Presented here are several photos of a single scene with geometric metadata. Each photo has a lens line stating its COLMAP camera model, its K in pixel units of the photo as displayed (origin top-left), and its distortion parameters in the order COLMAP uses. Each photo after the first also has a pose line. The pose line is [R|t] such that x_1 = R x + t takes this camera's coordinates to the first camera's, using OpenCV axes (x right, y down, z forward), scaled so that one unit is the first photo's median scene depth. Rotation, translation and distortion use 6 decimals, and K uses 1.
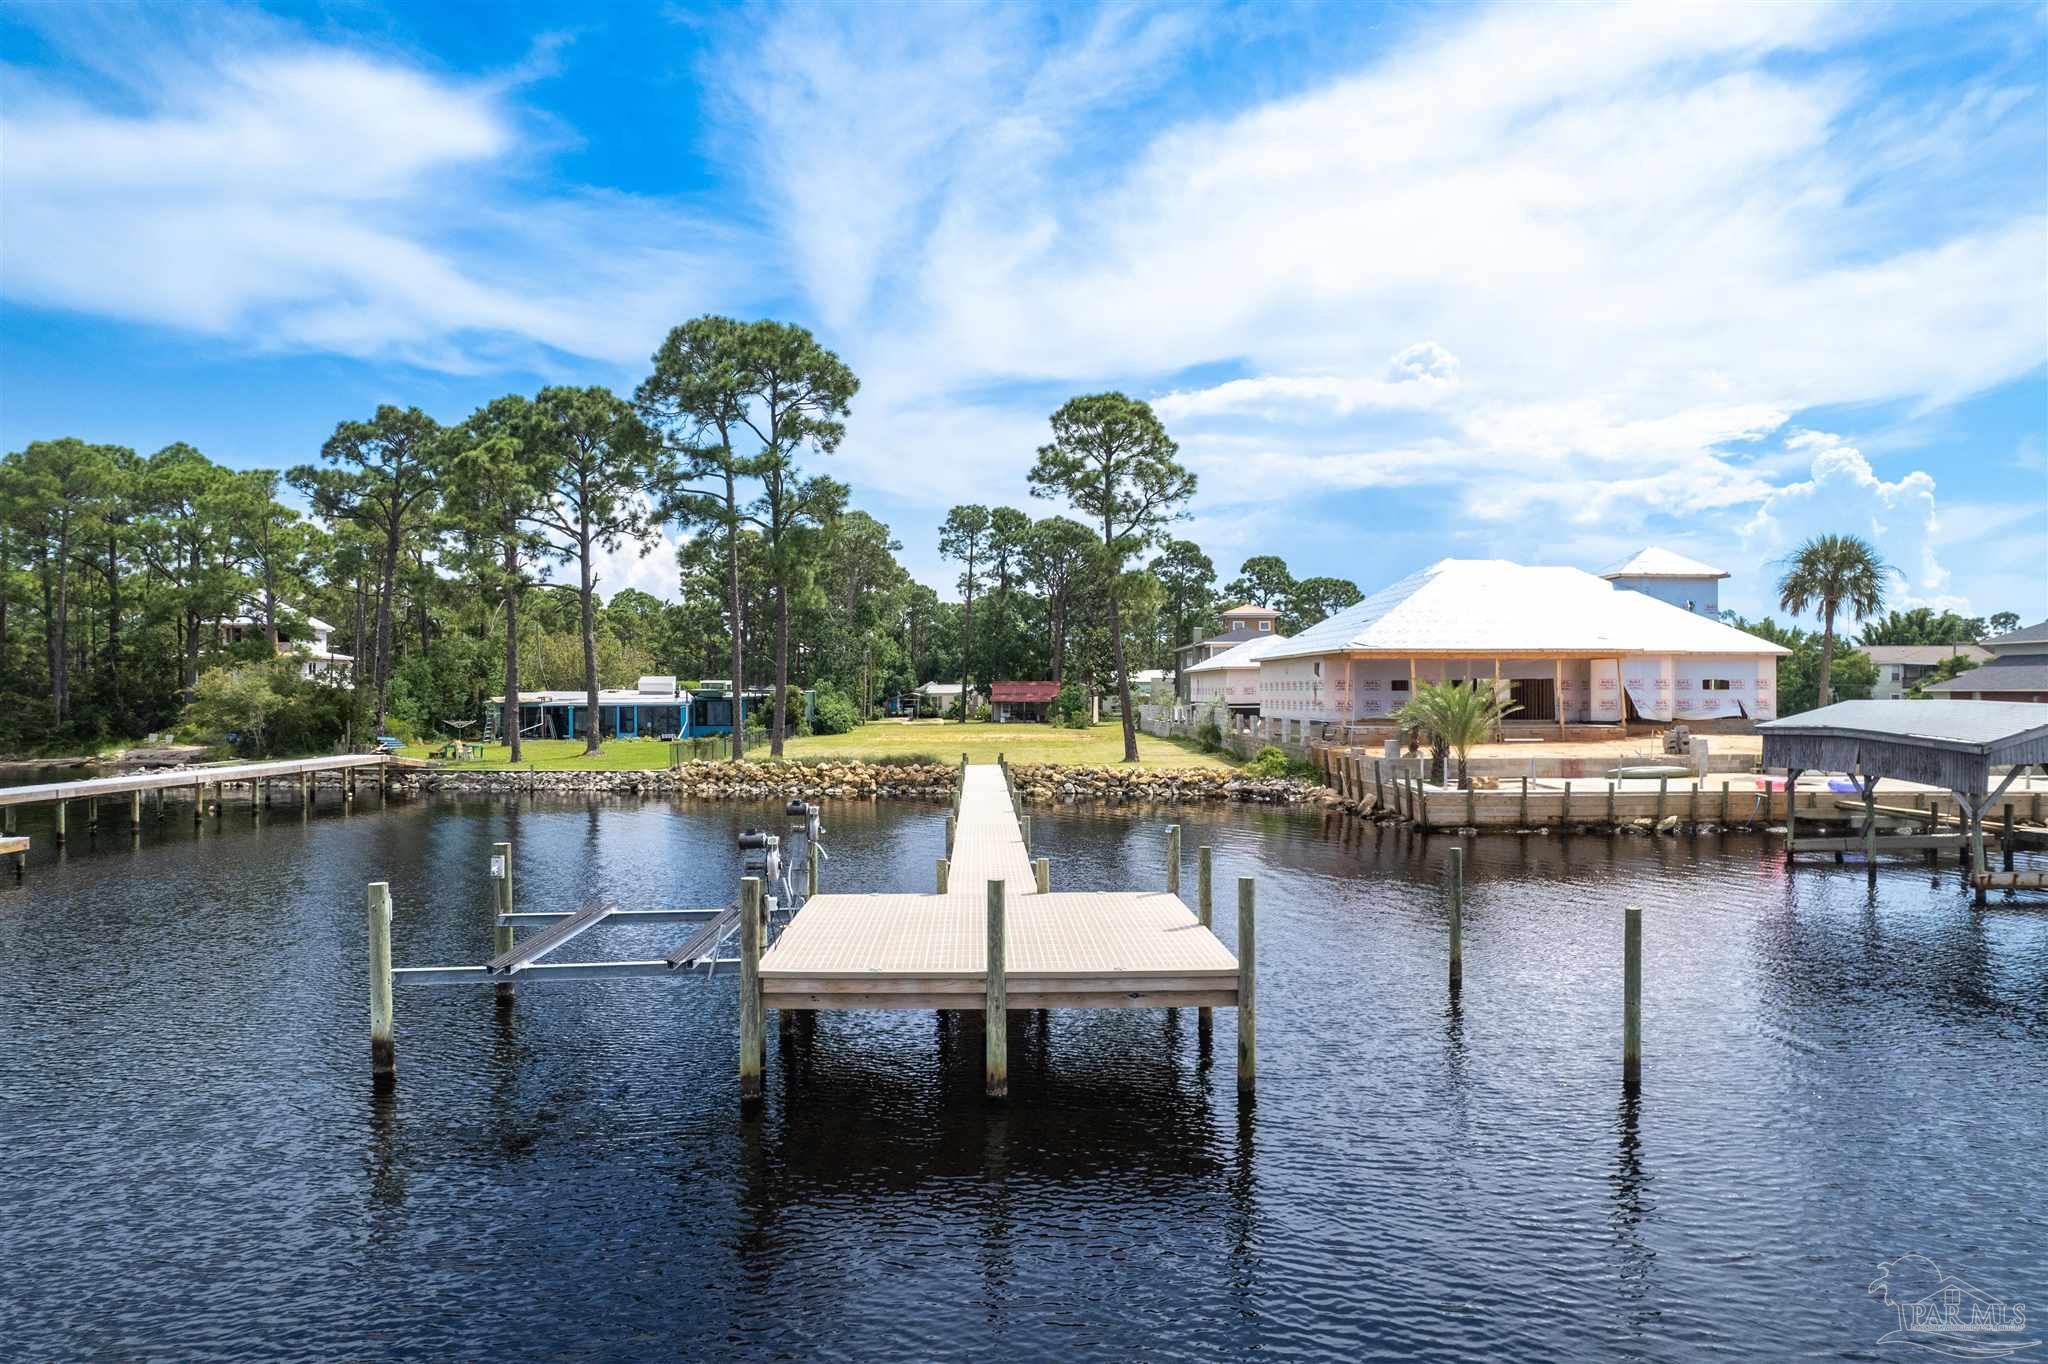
lens RADIAL K [[1305.1, 0, 1033.5], [0, 1305.1, 691.1], [0, 0, 1]] dist [-0.073809, 0.058357]
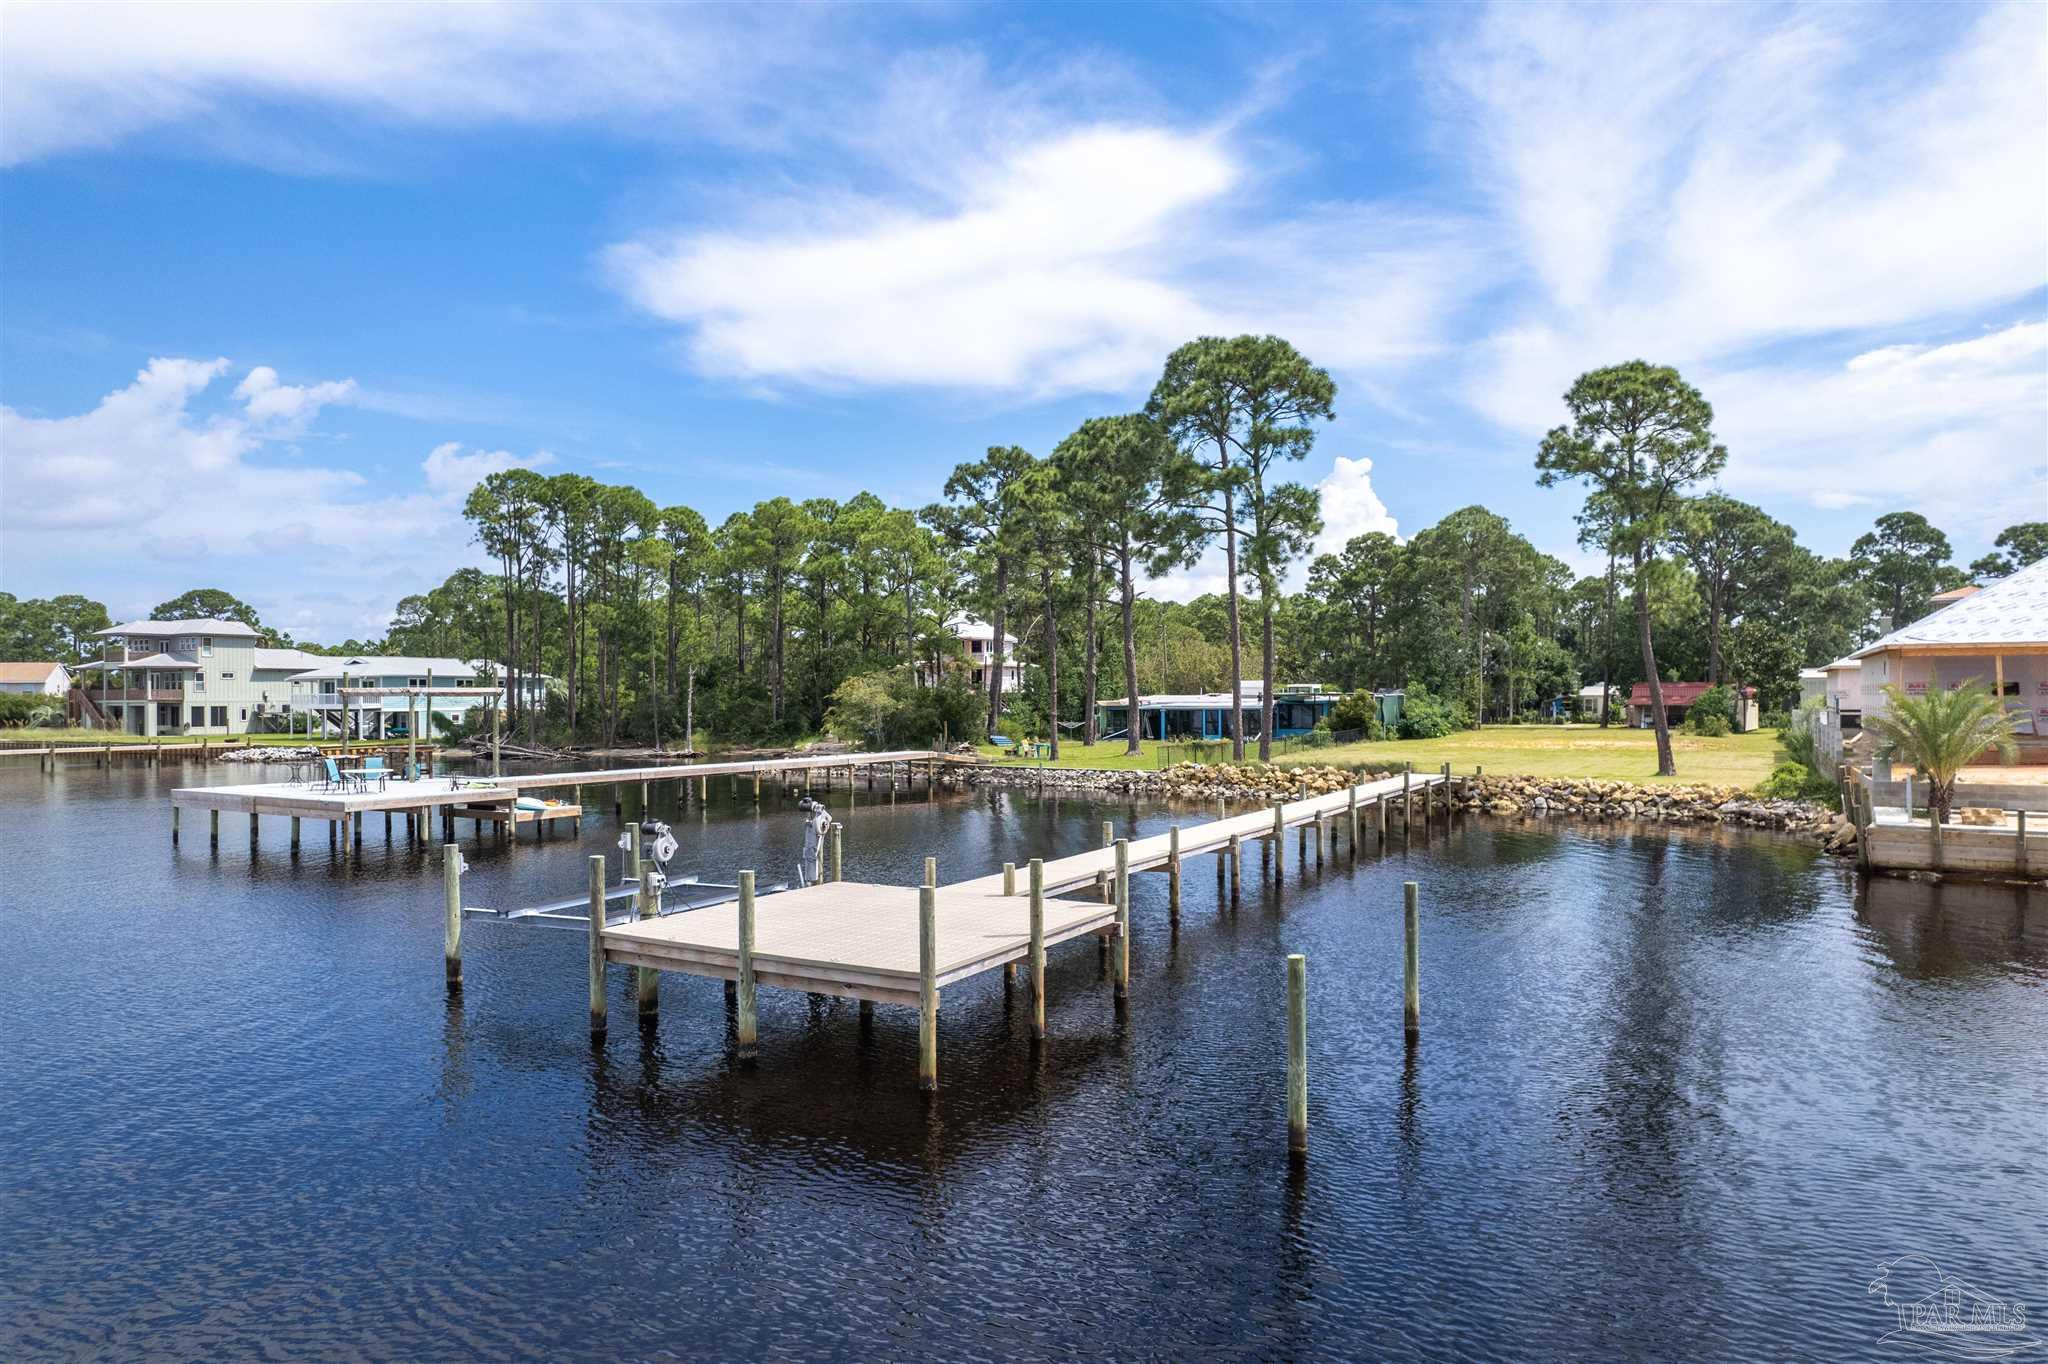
lens RADIAL K [[1305.1, 0, 1033.5], [0, 1305.1, 691.1], [0, 0, 1]] dist [-0.073809, 0.058357]
pose [[0.852611, -0.002912, -0.522538, 0.100507], [0.002332, 0.999996, -0.001767, -0.001492], [0.522541, 0.000288, 0.852614, 0.020824]]
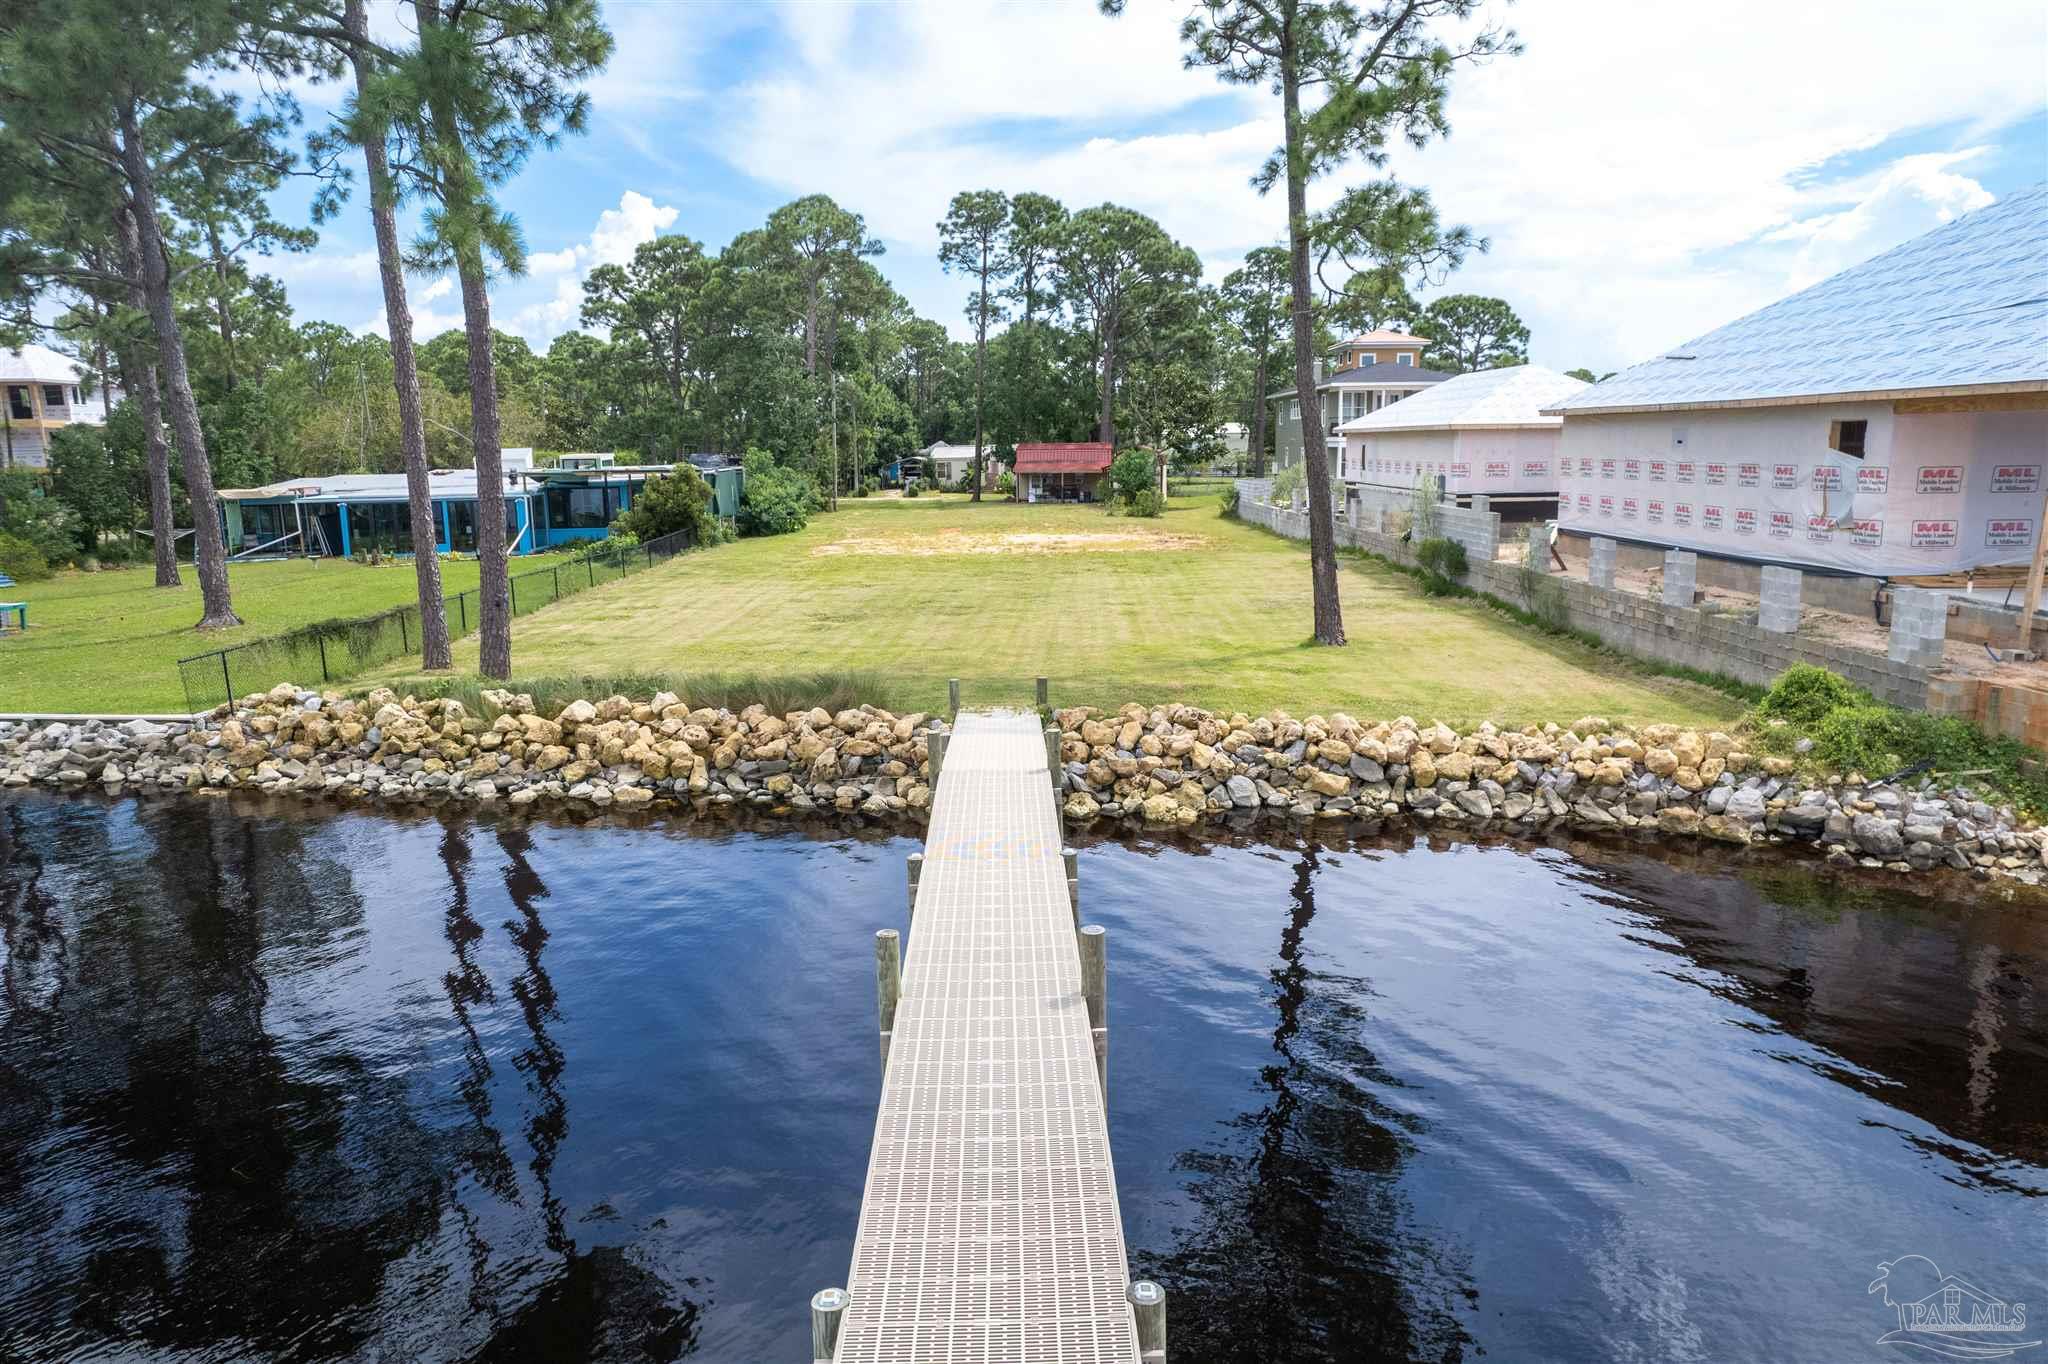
lens RADIAL K [[1305.1, 0, 1033.5], [0, 1305.1, 691.1], [0, 0, 1]] dist [-0.073809, 0.058357]
pose [[0.999753, -0.008940, -0.020358, -0.010950], [0.012589, 0.982312, 0.186829, -0.009243], [0.018327, -0.187039, 0.982182, 0.334842]]
